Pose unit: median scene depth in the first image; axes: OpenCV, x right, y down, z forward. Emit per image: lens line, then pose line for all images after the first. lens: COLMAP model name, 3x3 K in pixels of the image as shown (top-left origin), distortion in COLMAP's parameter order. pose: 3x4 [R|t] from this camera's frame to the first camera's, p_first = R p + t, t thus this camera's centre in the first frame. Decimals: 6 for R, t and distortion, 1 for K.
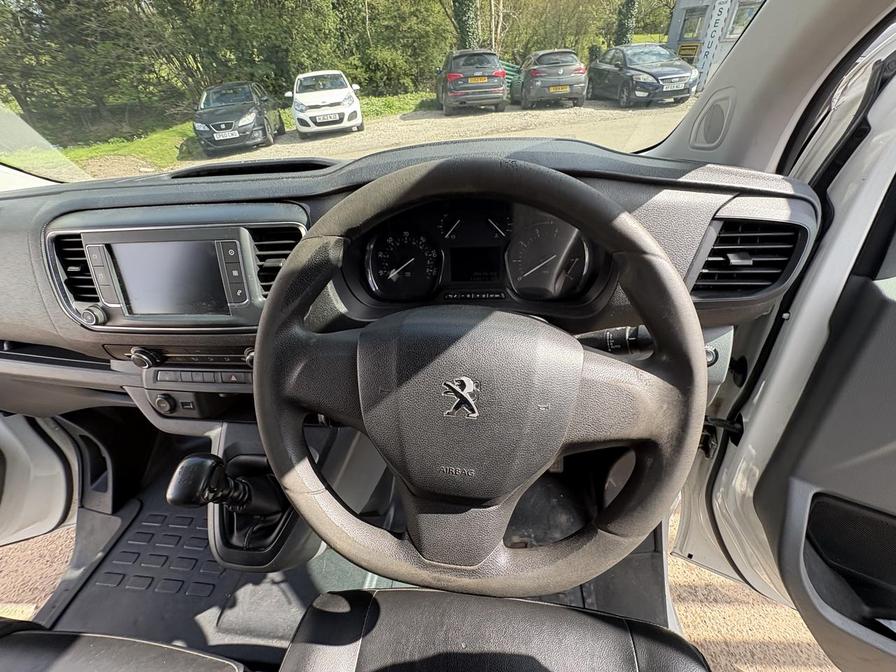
lens RADIAL K [[357.5, 0, 460.3], [0, 357.5, 344.3], [0, 0, 1]] dist [0.001752, 0.000249]
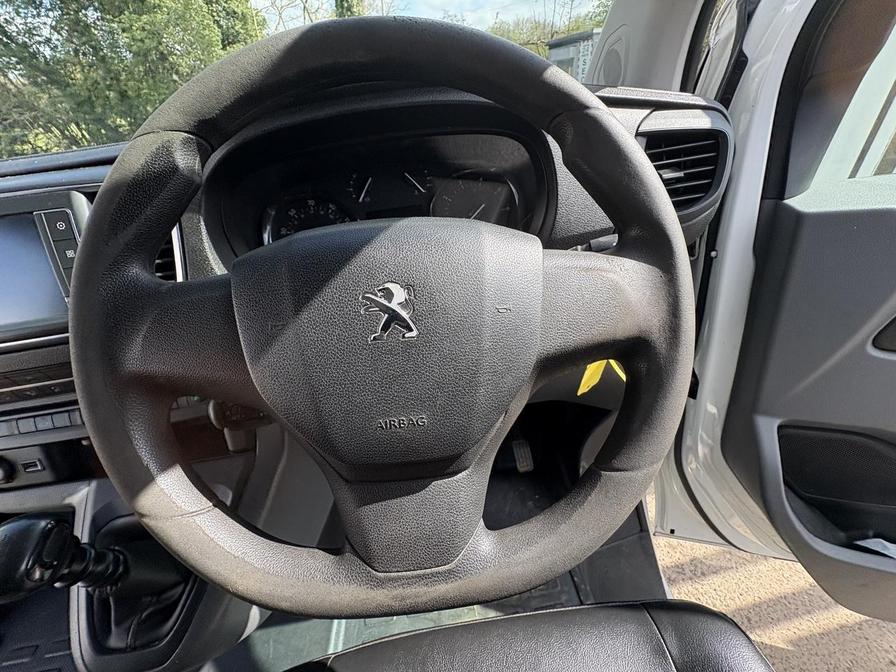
lens RADIAL K [[354.5, 0, 461.7], [0, 354.5, 341.5], [0, 0, 1]] dist [0.001400, -0.000079]
pose [[0.974960, -0.155040, 0.159421, 0.012091], [0.171037, 0.980960, -0.092000, 0.169425], [-0.142122, 0.116964, 0.982915, 0.171813]]
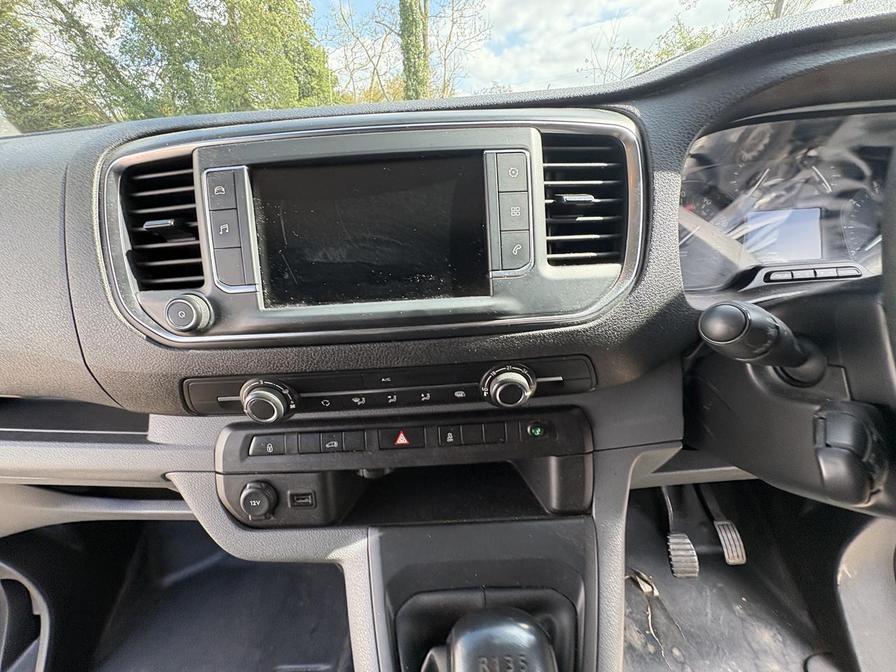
lens RADIAL K [[355.8, 0, 451.0], [0, 355.8, 347.5], [0, 0, 1]] dist [0.001864, 0.000369]
pose [[0.993216, -0.037435, 0.110093, -0.727771], [0.059881, 0.976236, -0.208273, 0.088932], [-0.099680, 0.213452, 0.971855, 0.506487]]
